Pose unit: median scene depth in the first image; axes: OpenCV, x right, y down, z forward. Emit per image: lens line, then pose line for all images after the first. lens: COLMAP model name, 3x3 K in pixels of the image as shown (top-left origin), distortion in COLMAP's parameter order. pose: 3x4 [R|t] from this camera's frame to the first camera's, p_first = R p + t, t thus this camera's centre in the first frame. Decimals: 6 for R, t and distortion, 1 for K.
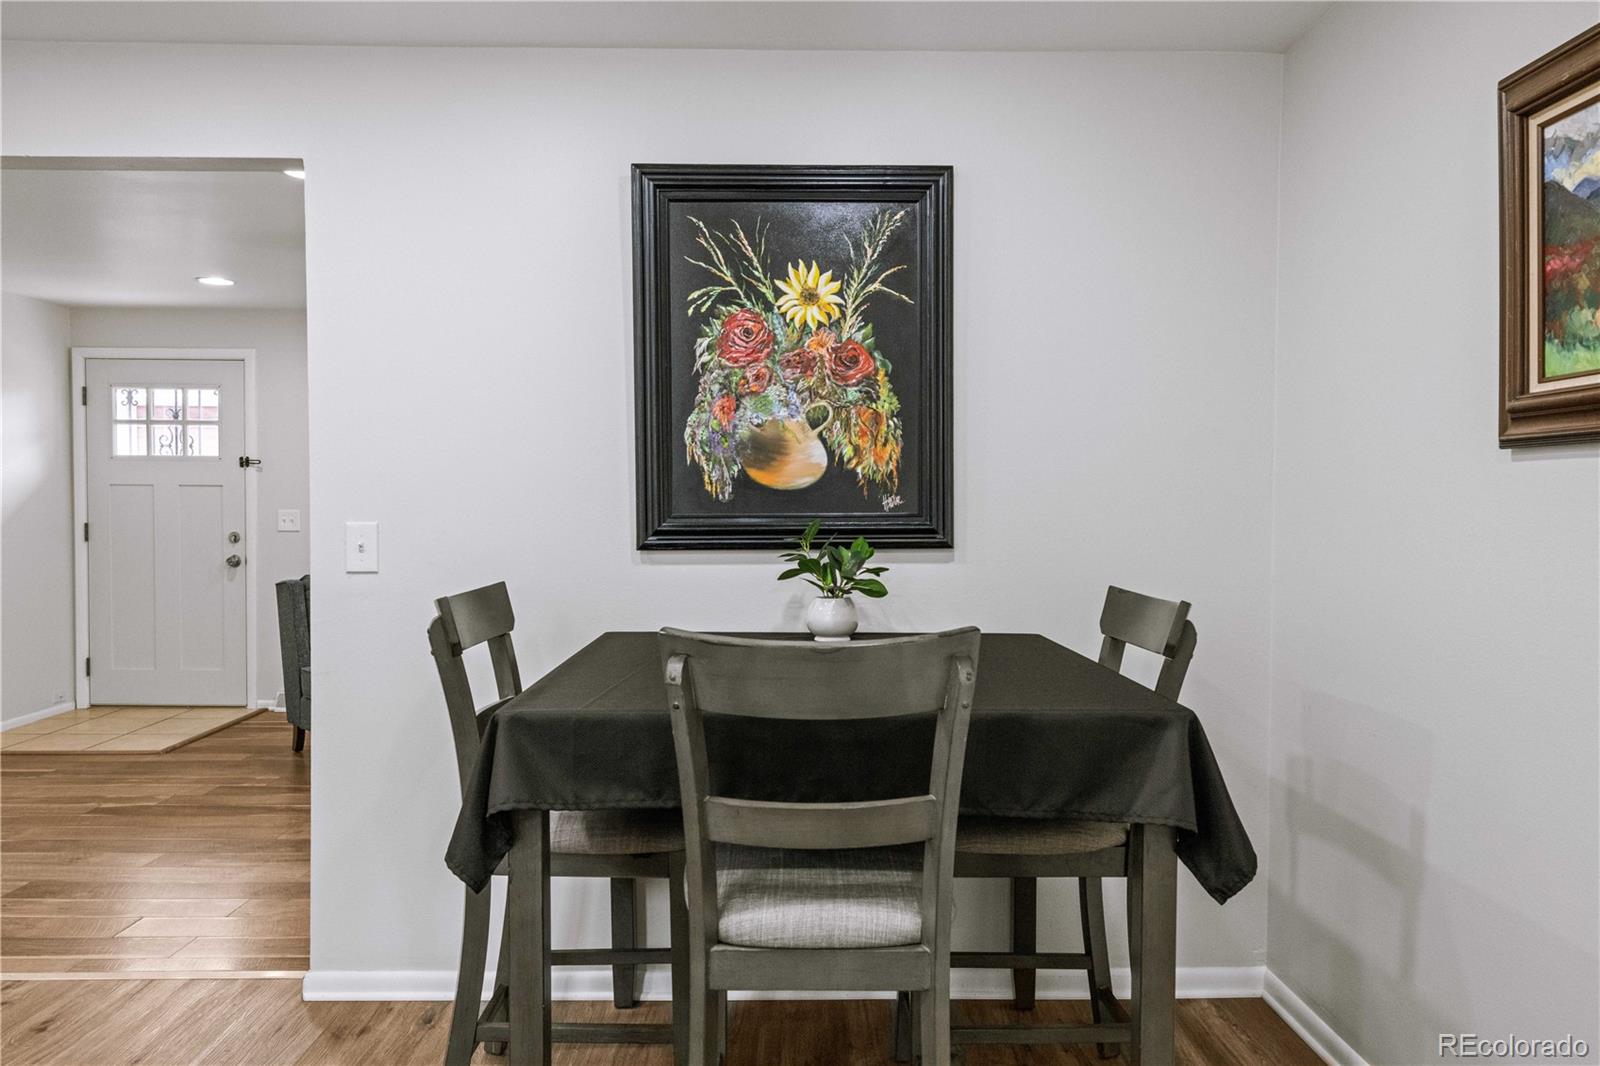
lens RADIAL K [[1136.5, 0, 805.1], [0, 1136.5, 535.1], [0, 0, 1]] dist [0.005252, 0.000851]
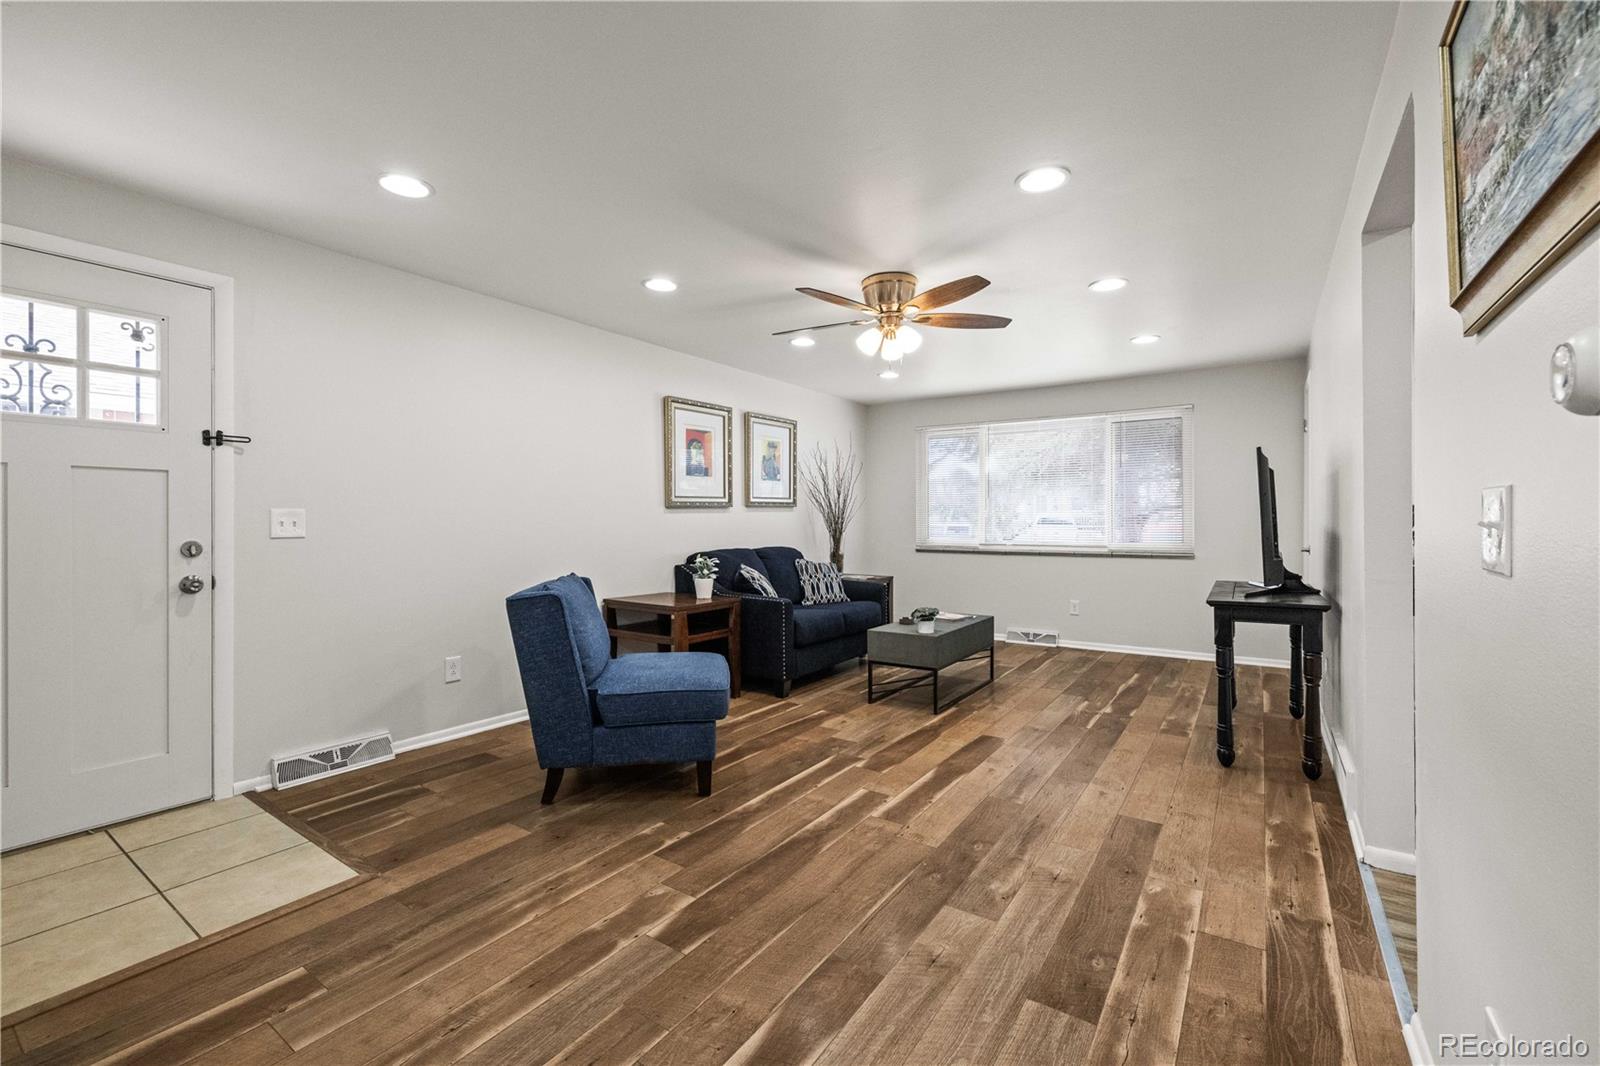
lens RADIAL K [[684.8, 0, 813.2], [0, 684.8, 522.7], [0, 0, 1]] dist [0.001570, -0.001713]
pose [[0.578364, -0.009130, 0.815728, -0.618335], [0.024952, 0.999667, -0.006503, -0.001813], [-0.815397, 0.024116, 0.578399, 0.470044]]
